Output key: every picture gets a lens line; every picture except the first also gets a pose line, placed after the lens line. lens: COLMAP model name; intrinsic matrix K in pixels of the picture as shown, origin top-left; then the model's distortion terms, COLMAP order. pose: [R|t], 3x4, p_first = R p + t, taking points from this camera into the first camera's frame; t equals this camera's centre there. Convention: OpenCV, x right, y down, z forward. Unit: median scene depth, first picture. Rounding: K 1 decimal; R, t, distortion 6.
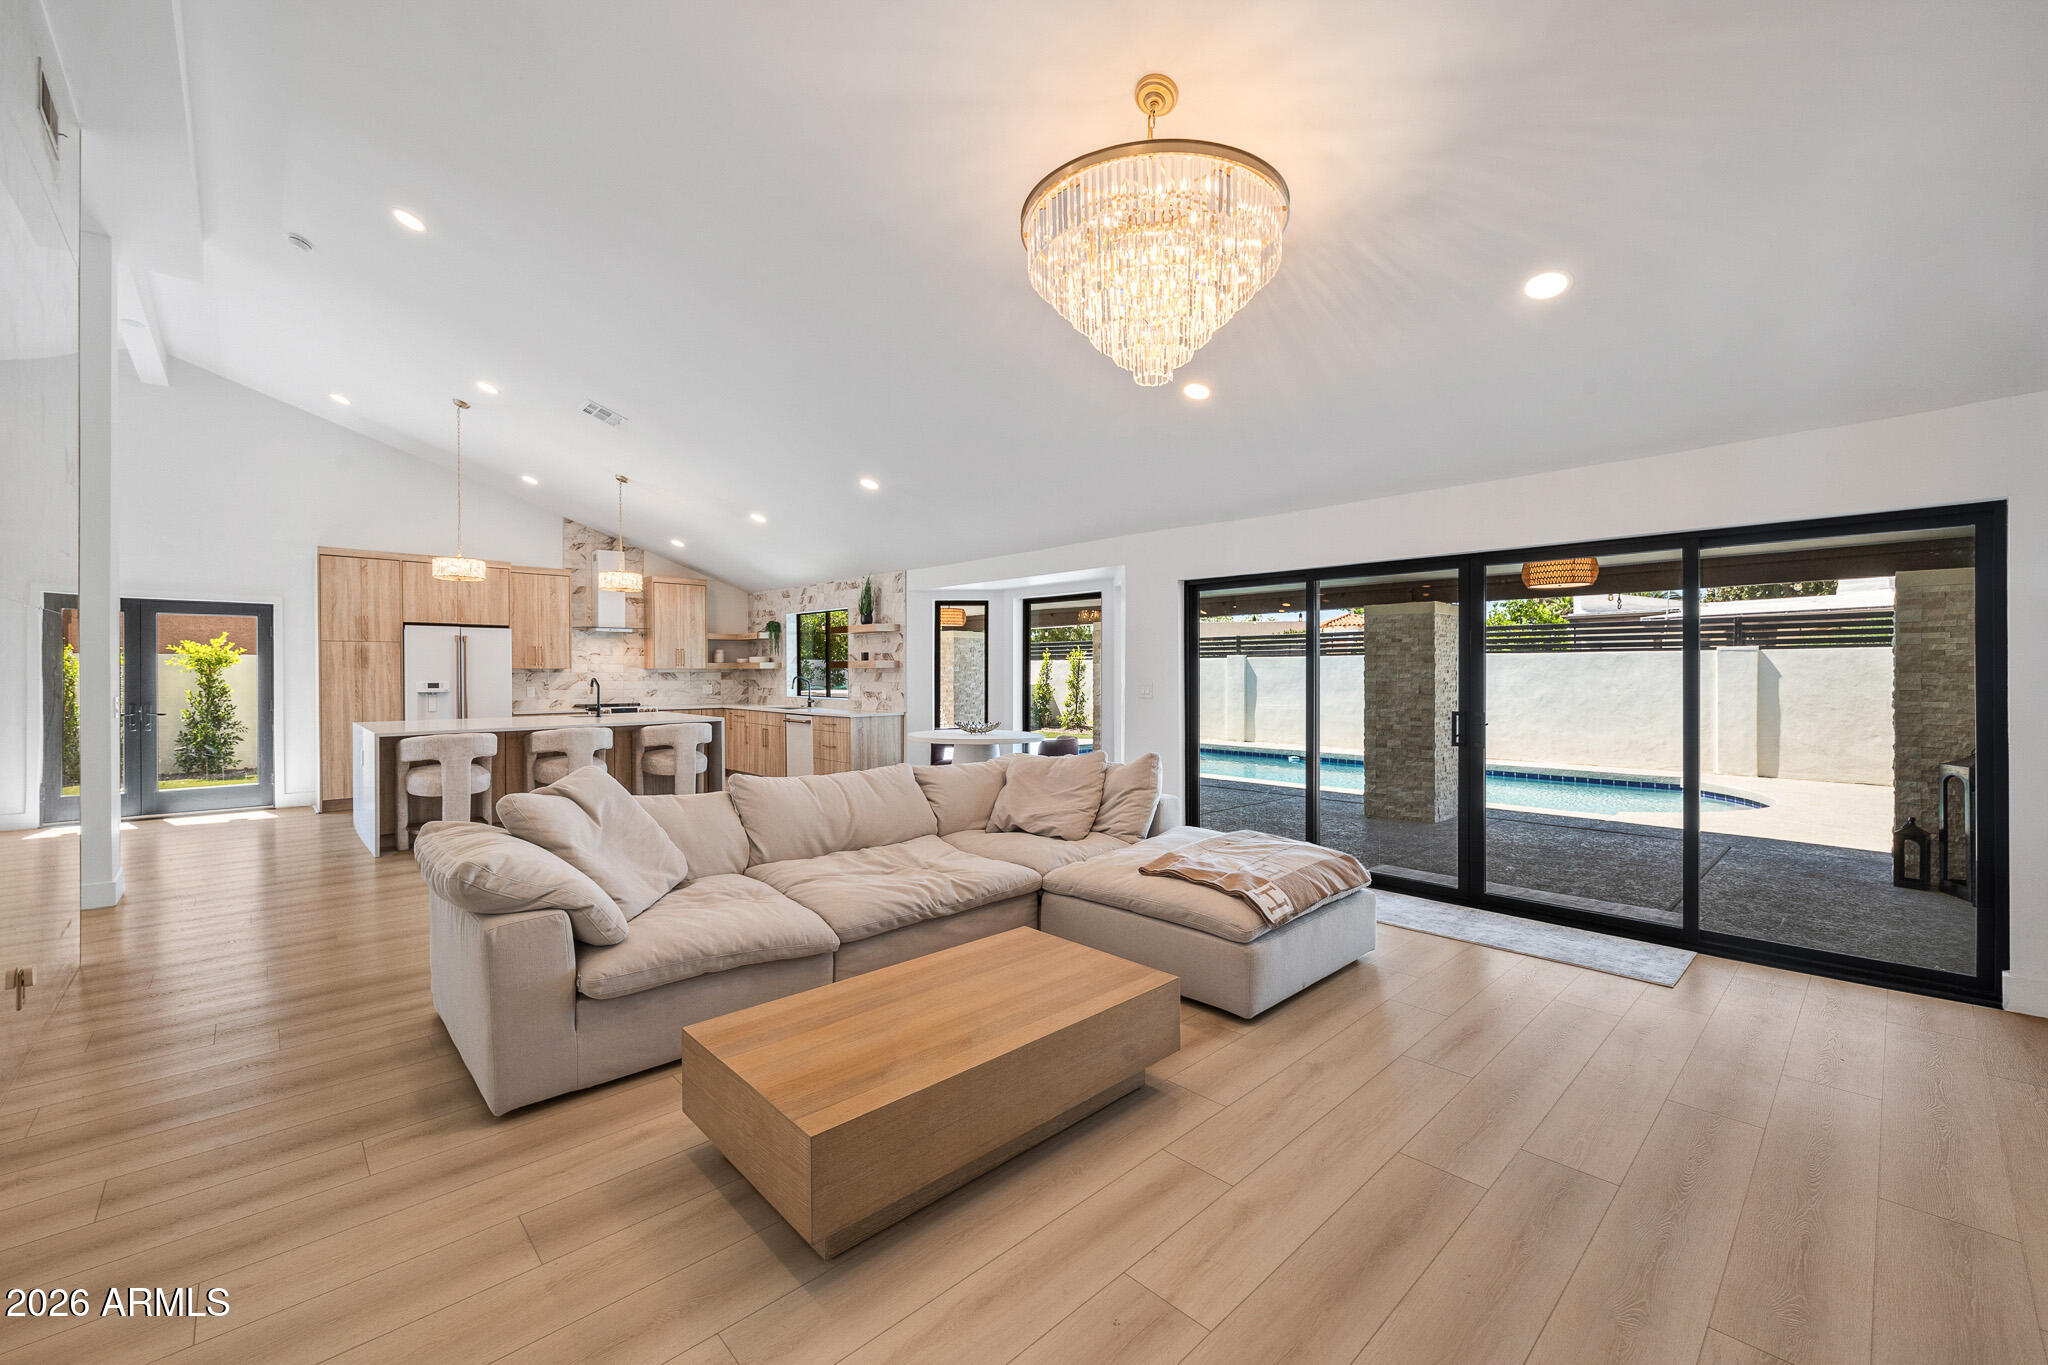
lens RADIAL K [[817.5, 0, 1024.0], [0, 817.5, 682.5], [0, 0, 1]] dist [-0.002354, -0.000188]
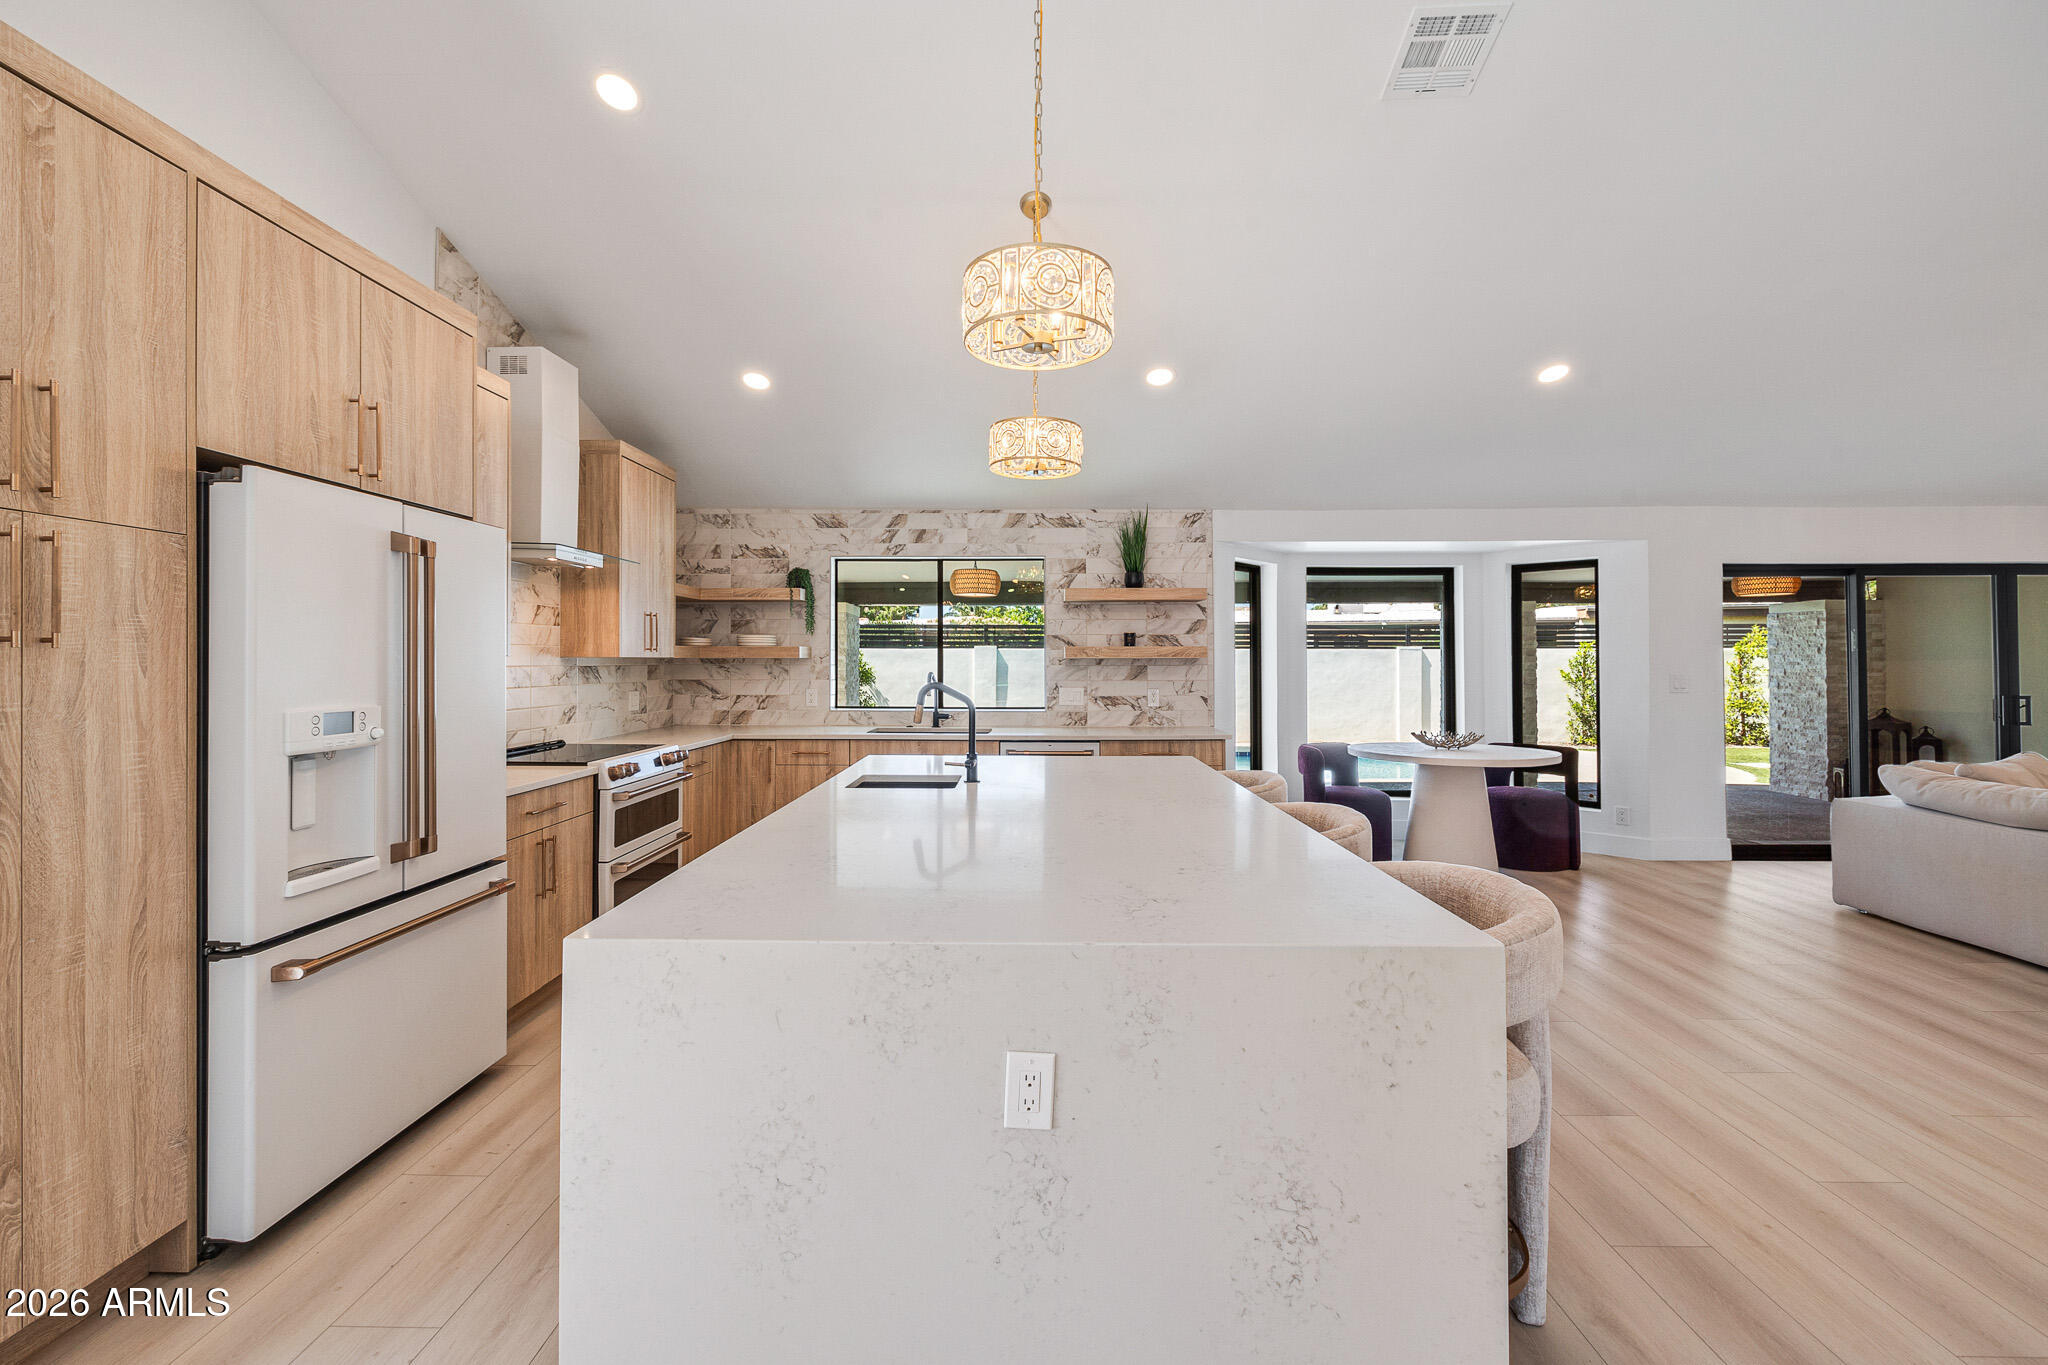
lens RADIAL K [[832.0, 0, 1015.6], [0, 832.0, 660.0], [0, 0, 1]] dist [-0.002705, -0.000329]
pose [[0.700941, 0.001947, 0.713217, -0.699306], [0.008765, 0.999897, -0.011343, -0.010027], [-0.713166, 0.014202, 0.700851, 0.620537]]
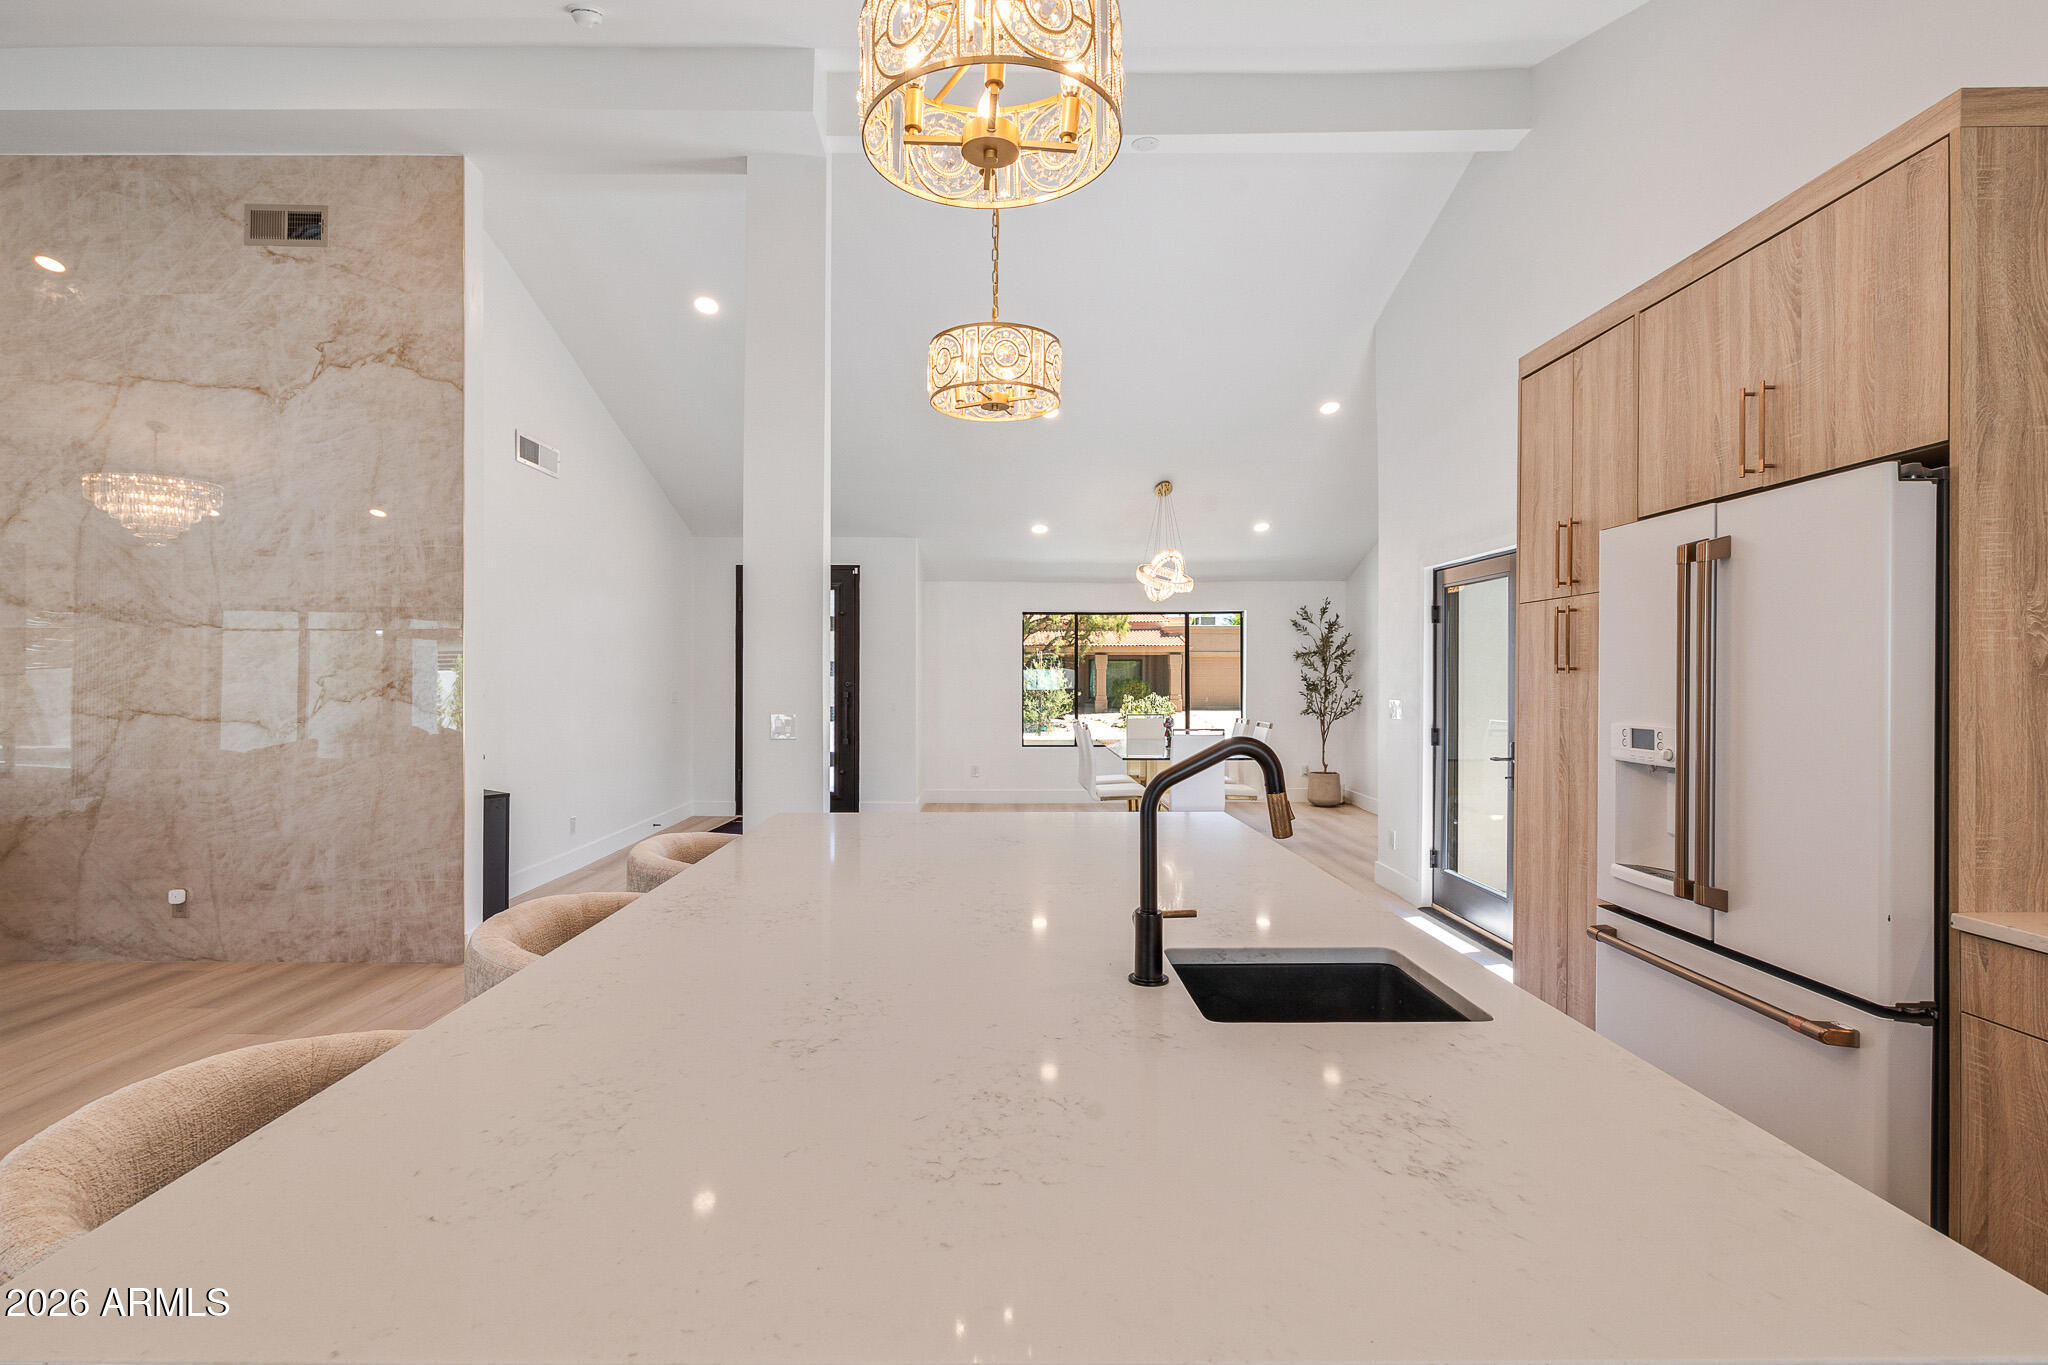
lens RADIAL K [[934.4, 0, 993.8], [0, 934.4, 677.9], [0, 0, 1]] dist [-0.000931, -0.000811]
pose [[-0.691086, -0.000767, -0.722773, -0.324382], [-0.010122, 0.999912, 0.008617, -0.015540], [0.722702, 0.013271, -0.691032, 0.973703]]
